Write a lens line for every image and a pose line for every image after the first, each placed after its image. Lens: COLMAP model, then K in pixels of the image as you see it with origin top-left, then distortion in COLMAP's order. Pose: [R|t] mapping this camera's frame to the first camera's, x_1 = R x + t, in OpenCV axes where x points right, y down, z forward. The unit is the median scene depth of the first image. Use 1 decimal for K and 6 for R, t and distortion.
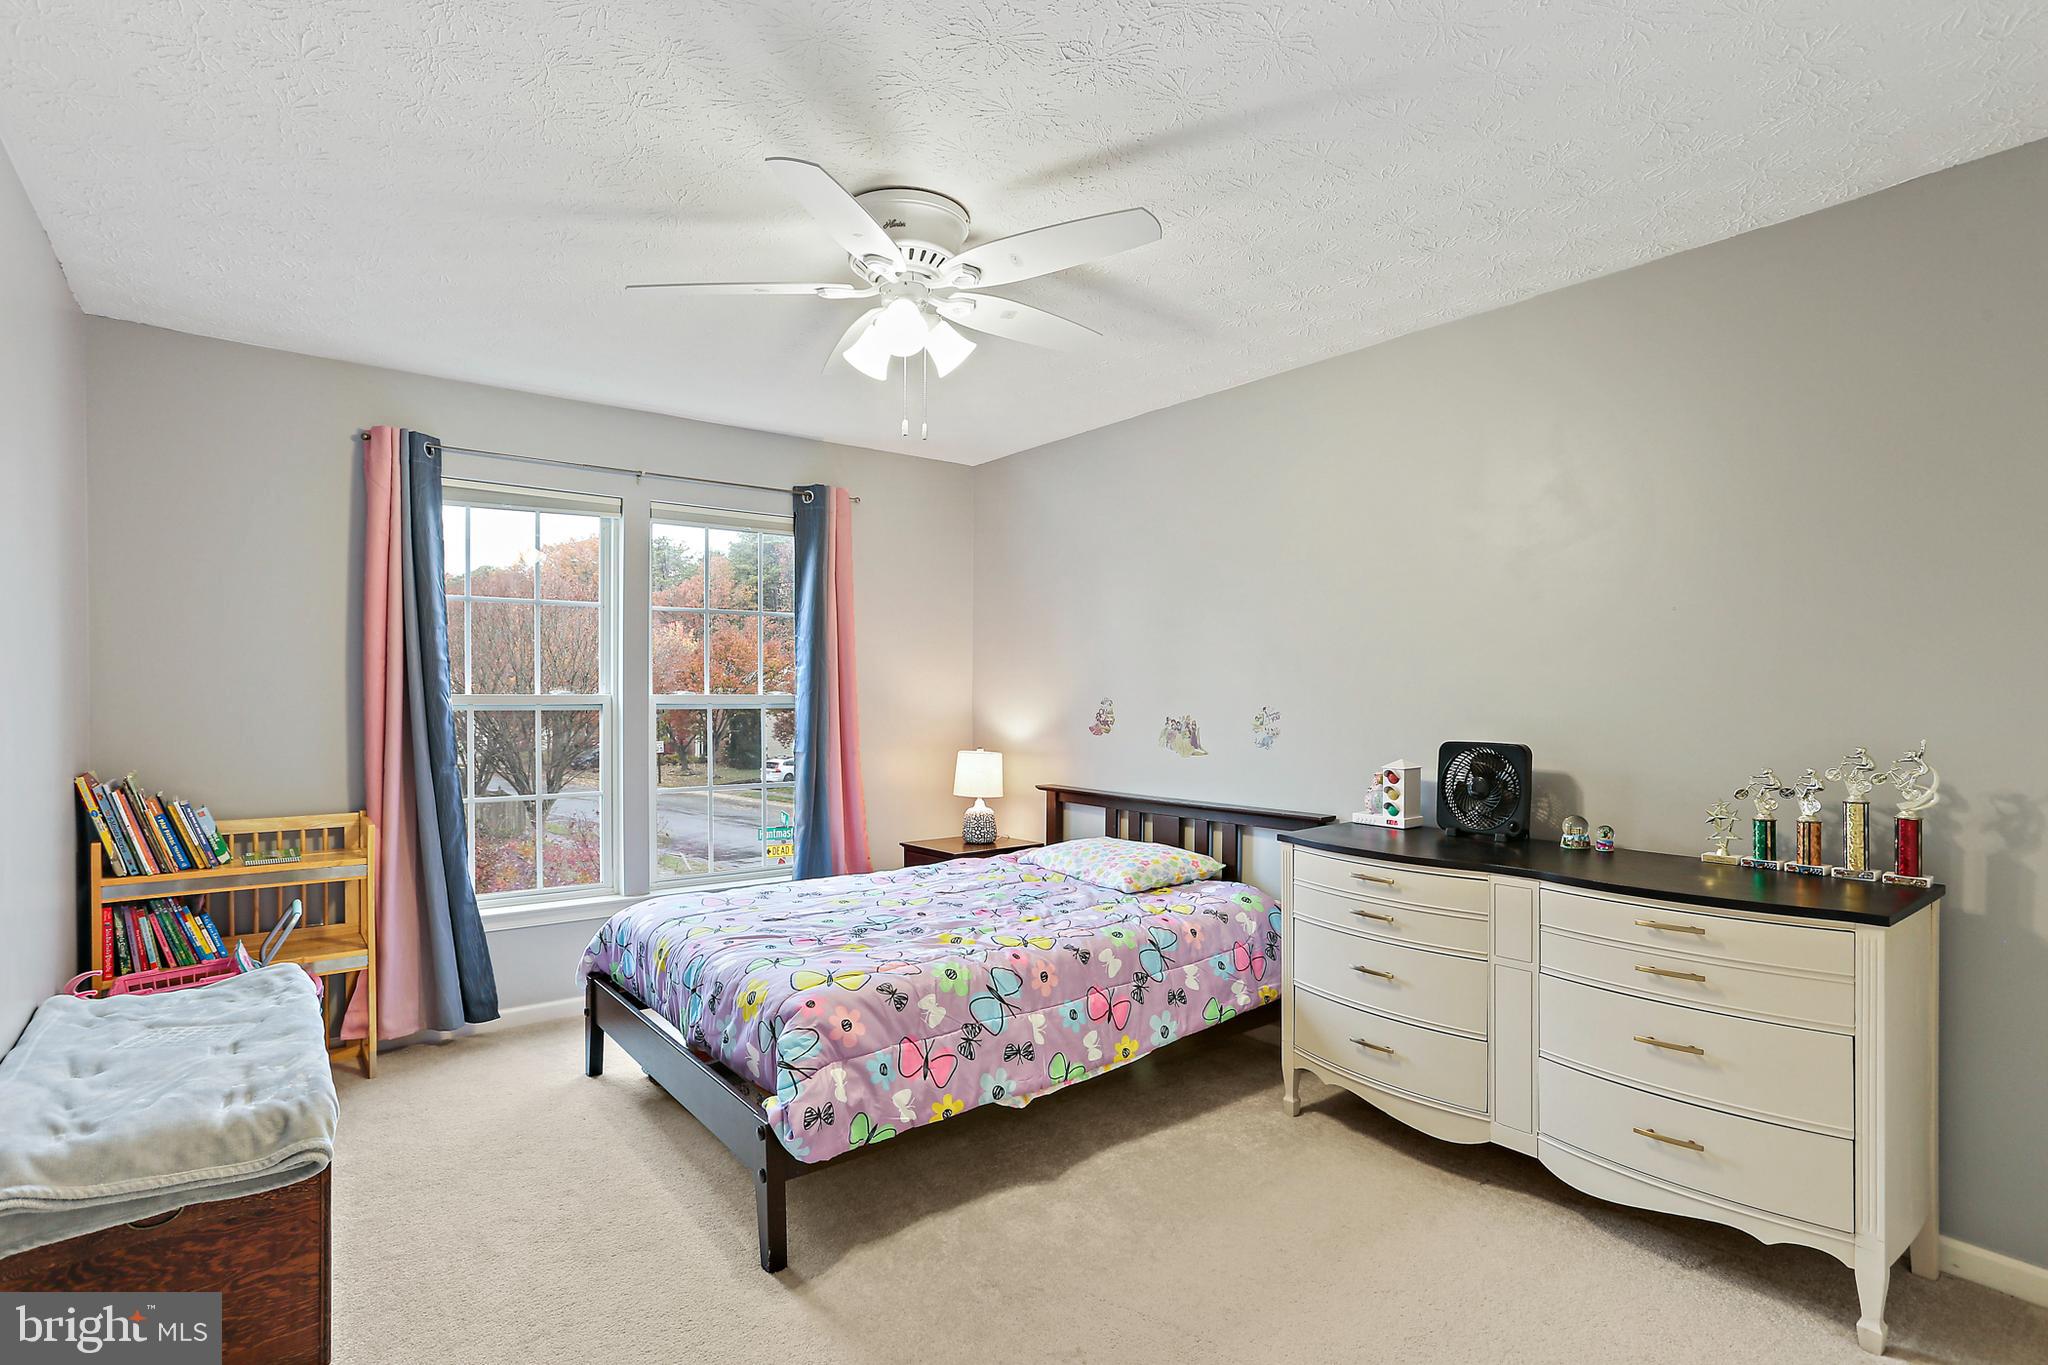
lens RADIAL K [[989.6, 0, 1018.4], [0, 989.6, 682.6], [0, 0, 1]] dist [-0.053914, 0.032374]
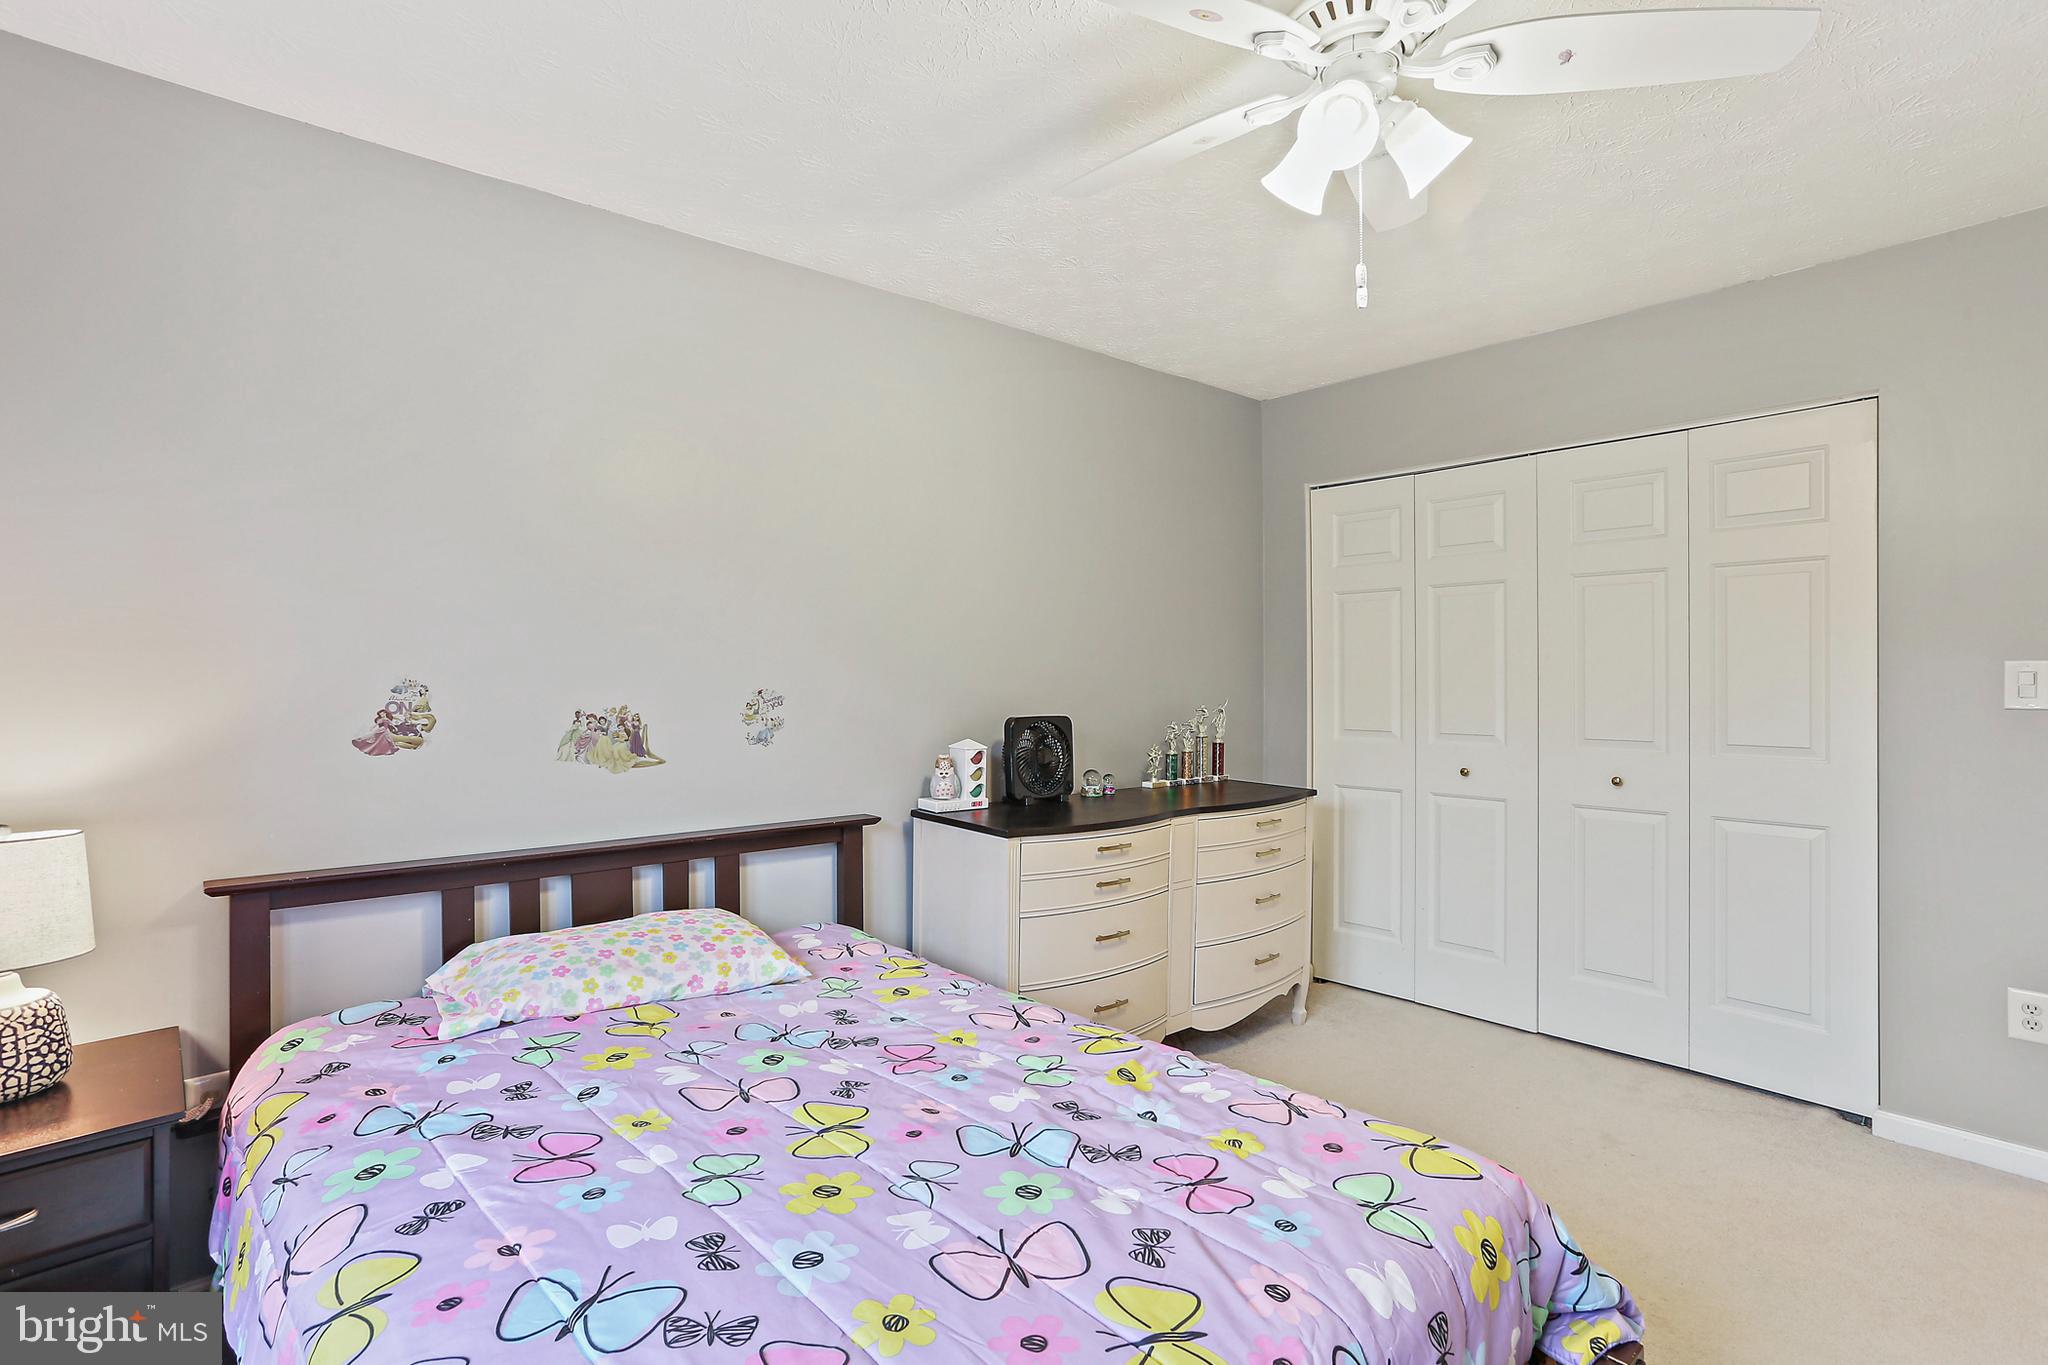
lens RADIAL K [[989.6, 0, 1018.4], [0, 989.6, 682.6], [0, 0, 1]] dist [-0.053914, 0.032374]
pose [[-0.040329, 0.001468, 0.999185, -0.500026], [-0.002367, 0.999996, -0.001565, 0.020073], [-0.999184, -0.002428, -0.040326, 0.835304]]
